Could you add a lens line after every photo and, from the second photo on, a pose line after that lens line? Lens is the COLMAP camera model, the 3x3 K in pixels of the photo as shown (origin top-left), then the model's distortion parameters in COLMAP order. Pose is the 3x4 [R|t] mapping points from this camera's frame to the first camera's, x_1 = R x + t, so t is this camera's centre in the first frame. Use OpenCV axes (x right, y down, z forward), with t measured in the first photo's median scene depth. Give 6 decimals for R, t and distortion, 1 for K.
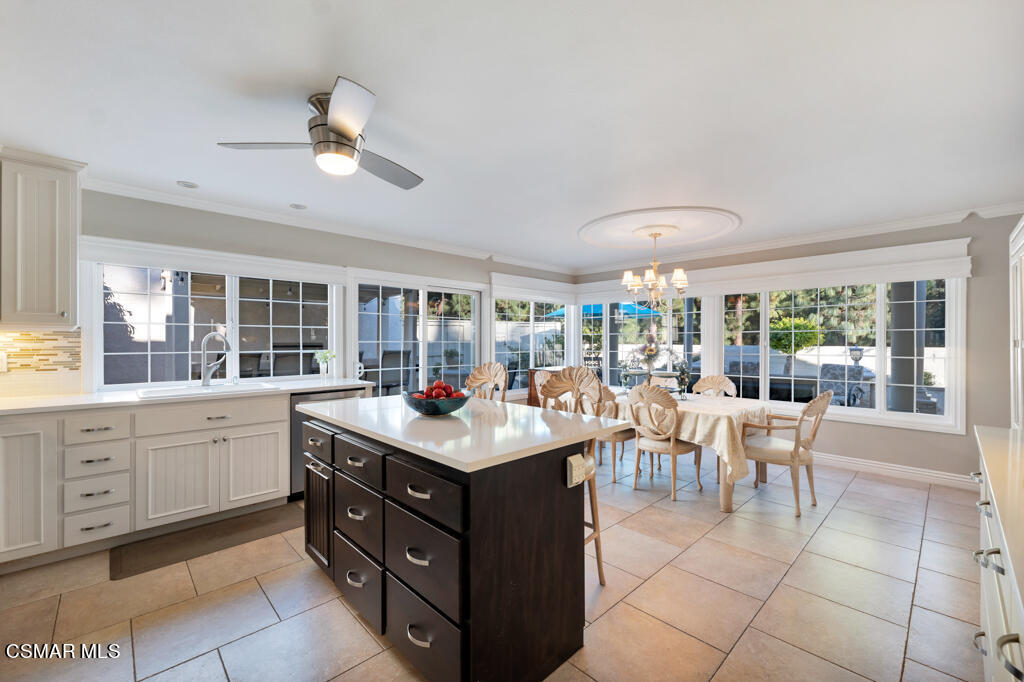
lens RADIAL K [[419.8, 0, 513.1], [0, 419.8, 342.9], [0, 0, 1]] dist [0.000853, 0.000253]
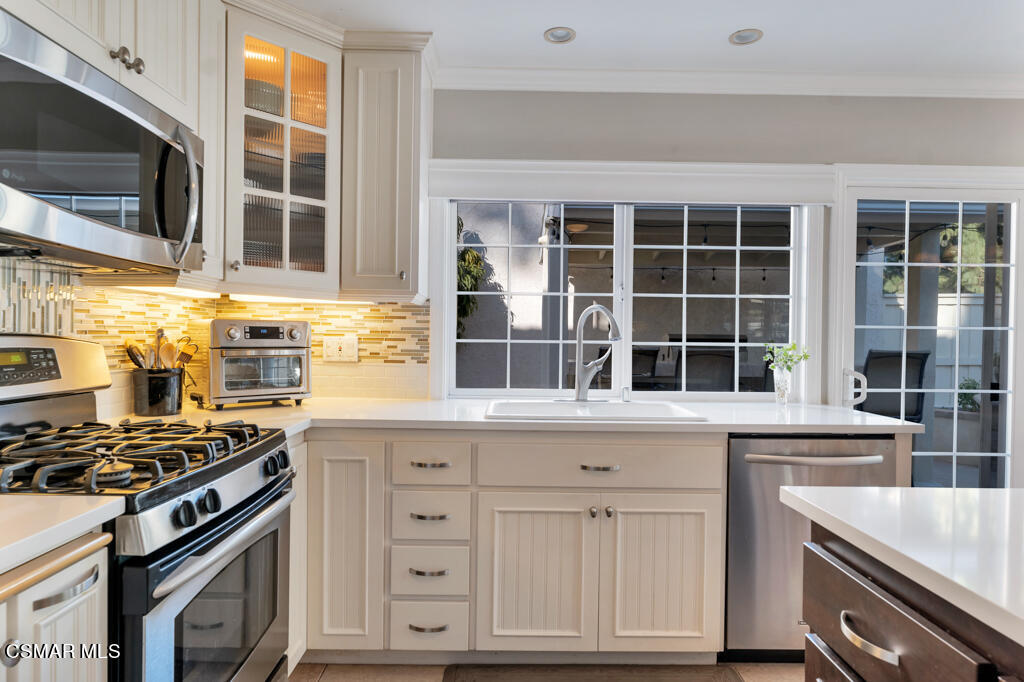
lens RADIAL K [[590.8, 0, 513.2], [0, 590.8, 341.6], [0, 0, 1]] dist [-0.003801, -0.000521]
pose [[0.725291, 0.015734, -0.688263, -0.261676], [-0.015037, 0.999862, 0.007012, 0.018838], [0.688279, 0.005264, 0.725427, 0.372341]]
